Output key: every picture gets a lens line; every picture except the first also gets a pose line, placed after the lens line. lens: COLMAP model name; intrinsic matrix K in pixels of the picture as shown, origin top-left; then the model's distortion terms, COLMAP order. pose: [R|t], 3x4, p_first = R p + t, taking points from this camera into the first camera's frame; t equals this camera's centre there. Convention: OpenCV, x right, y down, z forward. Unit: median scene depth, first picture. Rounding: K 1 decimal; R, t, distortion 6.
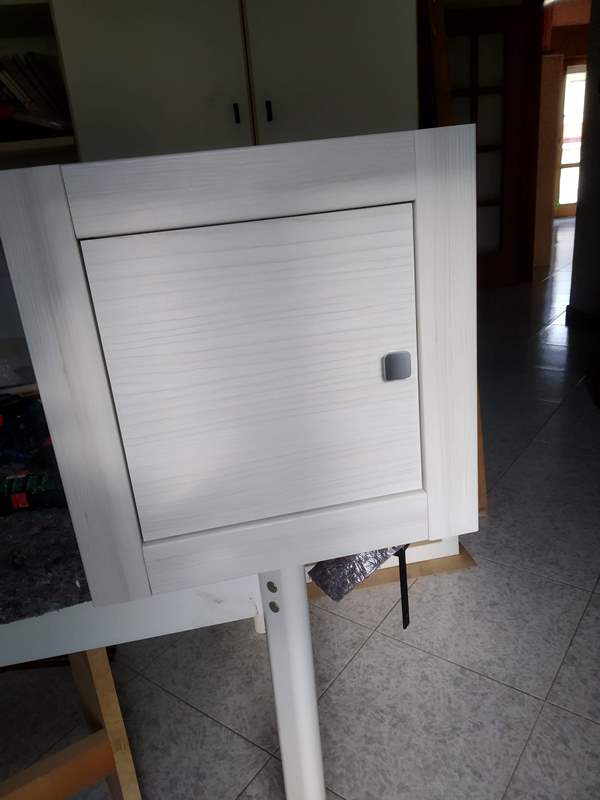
lens RADIAL K [[632.0, 0, 300.0], [0, 632.0, 400.0], [0, 0, 1]] dist [-0.018411, 0.005281]
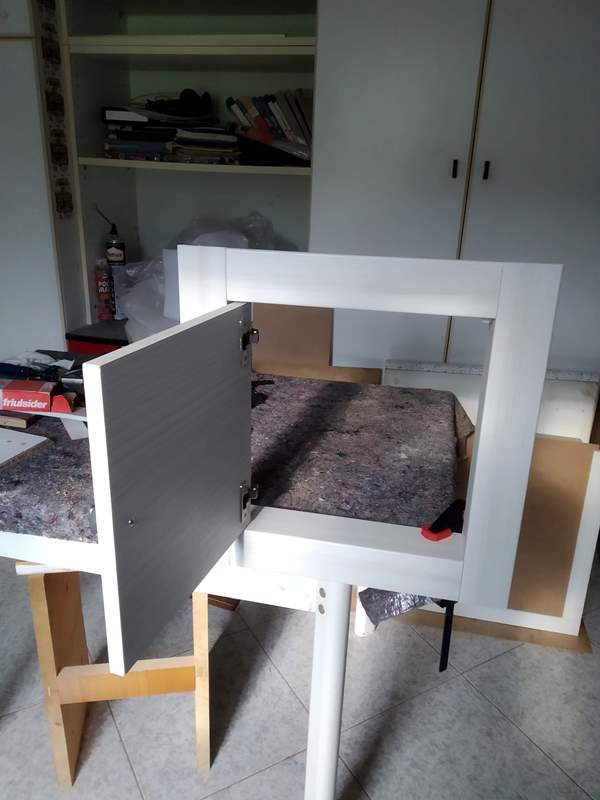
lens RADIAL K [[633.4, 0, 286.4], [0, 633.4, 401.4], [0, 0, 1]] dist [-0.049454, 0.041236]
pose [[0.903335, 0.247547, -0.350294, 0.114640], [-0.245523, 0.968051, 0.050954, -0.054094], [0.351716, 0.039976, 0.935253, -0.090869]]
